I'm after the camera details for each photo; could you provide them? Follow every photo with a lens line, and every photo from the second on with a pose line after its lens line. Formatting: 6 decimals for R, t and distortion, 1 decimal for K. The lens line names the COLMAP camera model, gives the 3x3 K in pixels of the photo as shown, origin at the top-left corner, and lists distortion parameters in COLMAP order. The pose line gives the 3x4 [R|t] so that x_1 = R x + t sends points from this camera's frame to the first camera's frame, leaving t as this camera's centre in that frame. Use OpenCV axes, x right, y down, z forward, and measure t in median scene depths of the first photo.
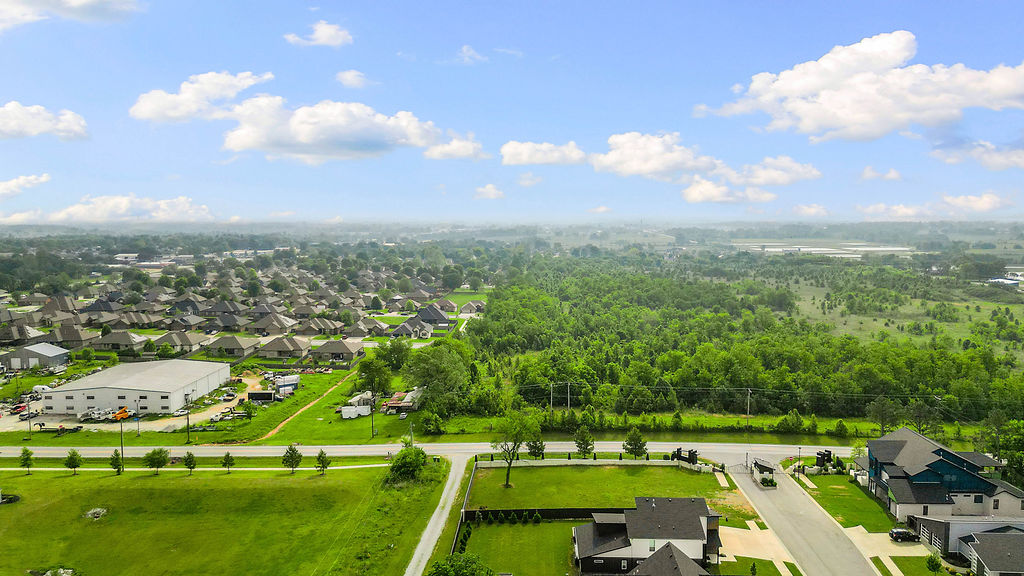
lens RADIAL K [[713.1, 0, 512.0], [0, 713.1, 288.0], [0, 0, 1]] dist [0.085538, -0.095802]
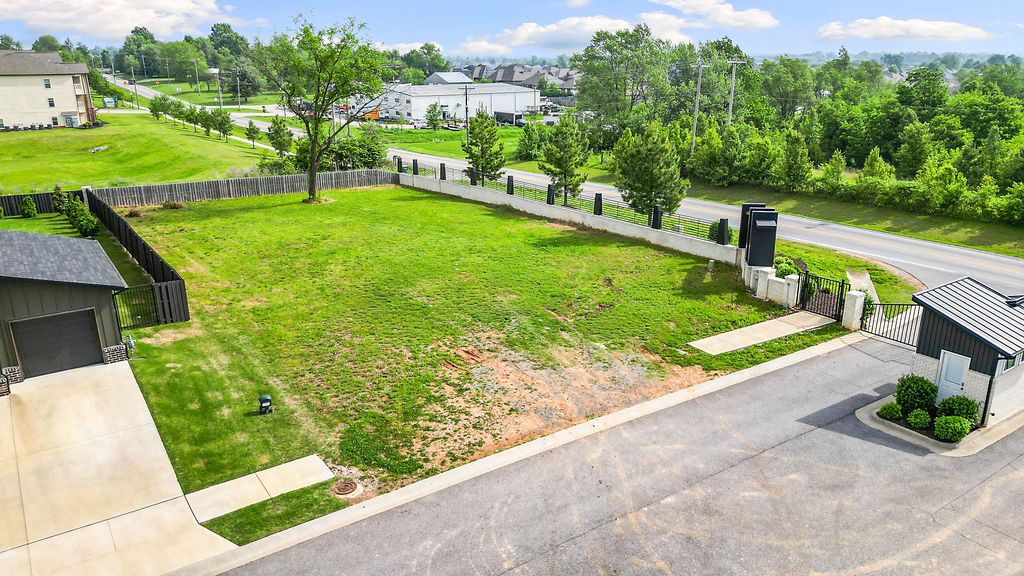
lens RADIAL K [[713.1, 0, 512.0], [0, 713.1, 288.0], [0, 0, 1]] dist [0.085538, -0.095802]
pose [[0.608487, 0.244952, -0.754812, 0.387453], [-0.079342, 0.965181, 0.249260, 0.193087], [0.789587, -0.091784, 0.606735, 0.765649]]
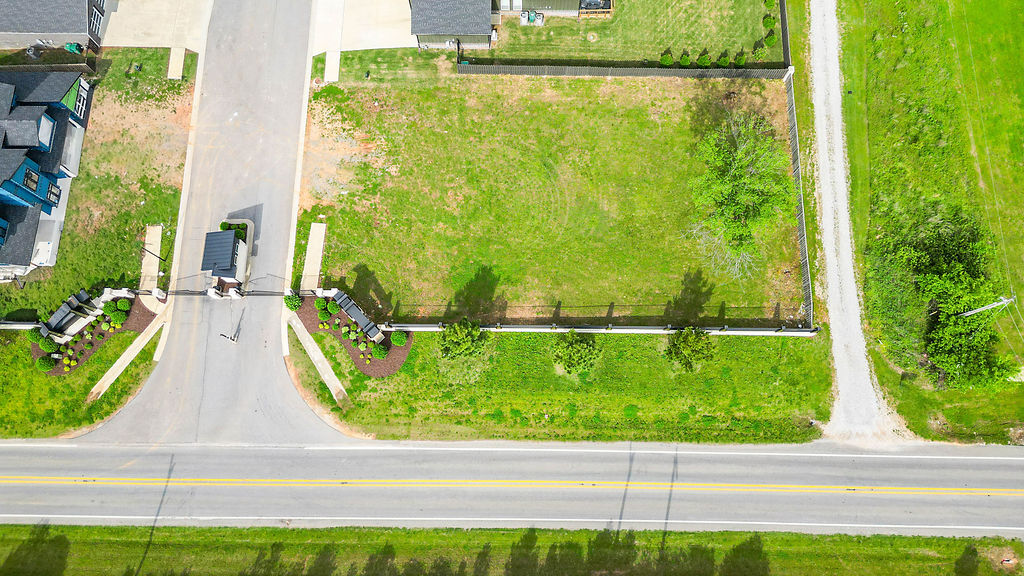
lens RADIAL K [[713.1, 0, 512.0], [0, 713.1, 288.0], [0, 0, 1]] dist [0.085538, -0.095802]
pose [[-0.999380, 0.031599, 0.015530, 0.135995], [0.020448, 0.161828, 0.986607, -0.218247], [0.028663, 0.986313, -0.162374, 1.051777]]
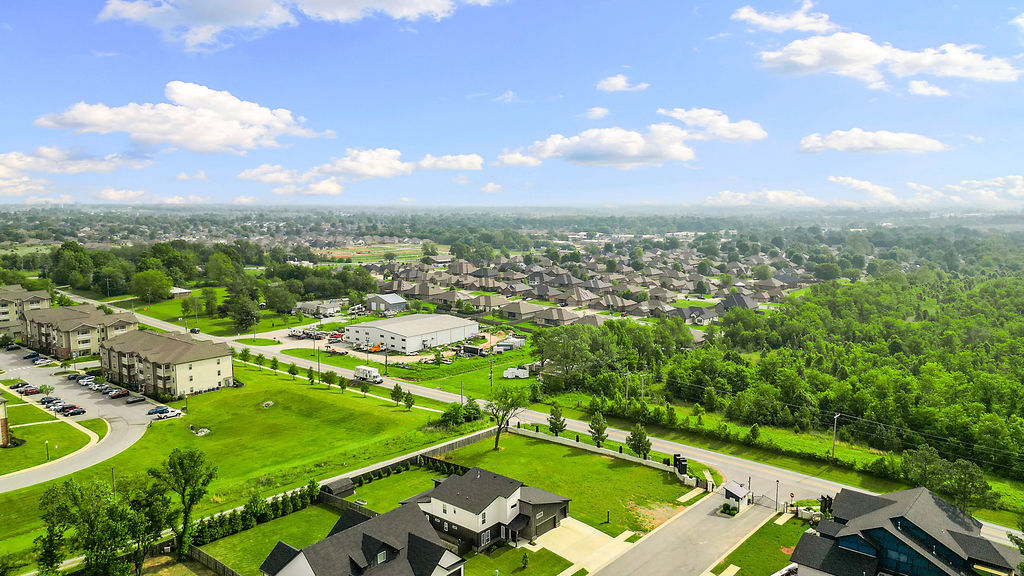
lens RADIAL K [[713.1, 0, 512.0], [0, 713.1, 288.0], [0, 0, 1]] dist [0.085538, -0.095802]
pose [[0.788634, 0.079745, -0.609670, 0.610767], [-0.065644, 0.996807, 0.045468, -0.017302], [0.611349, 0.004164, 0.791350, 0.142654]]
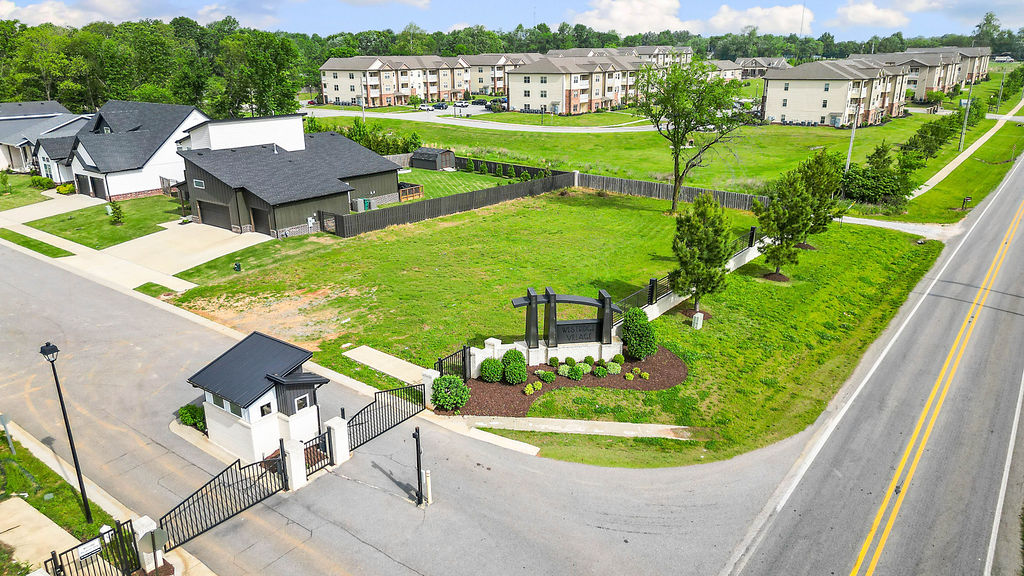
lens RADIAL K [[713.1, 0, 512.0], [0, 713.1, 288.0], [0, 0, 1]] dist [0.085538, -0.095802]
pose [[-0.573130, 0.267102, -0.774712, 0.433269], [-0.073226, 0.924913, 0.373060, 0.134706], [0.816187, 0.270541, -0.510536, 1.095992]]
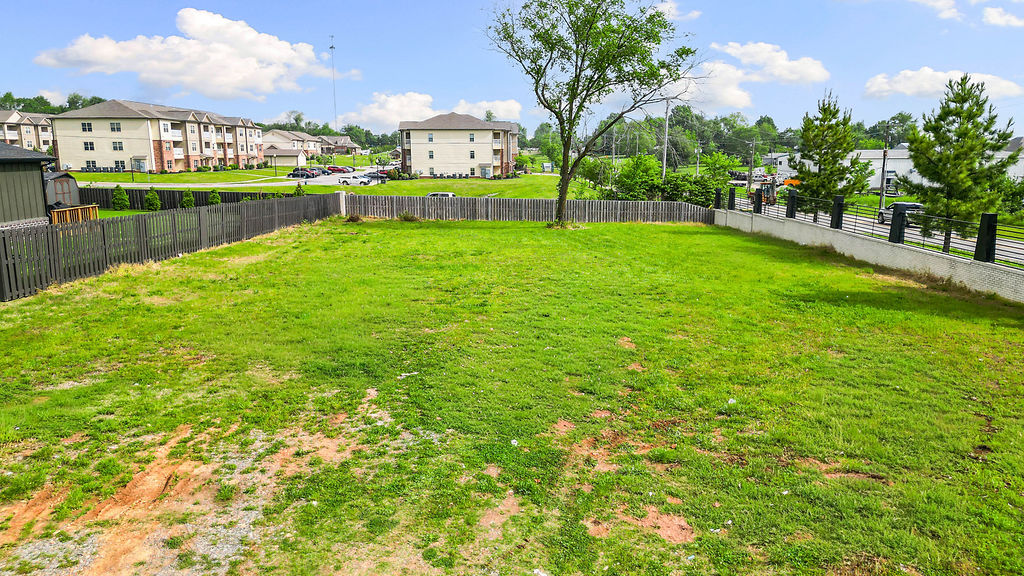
lens RADIAL K [[713.1, 0, 512.0], [0, 713.1, 288.0], [0, 0, 1]] dist [0.085538, -0.095802]
pose [[0.030503, 0.192912, -0.980742, 0.300503], [-0.100832, 0.976787, 0.188998, 0.226574], [0.994436, 0.093126, 0.049247, 0.896377]]
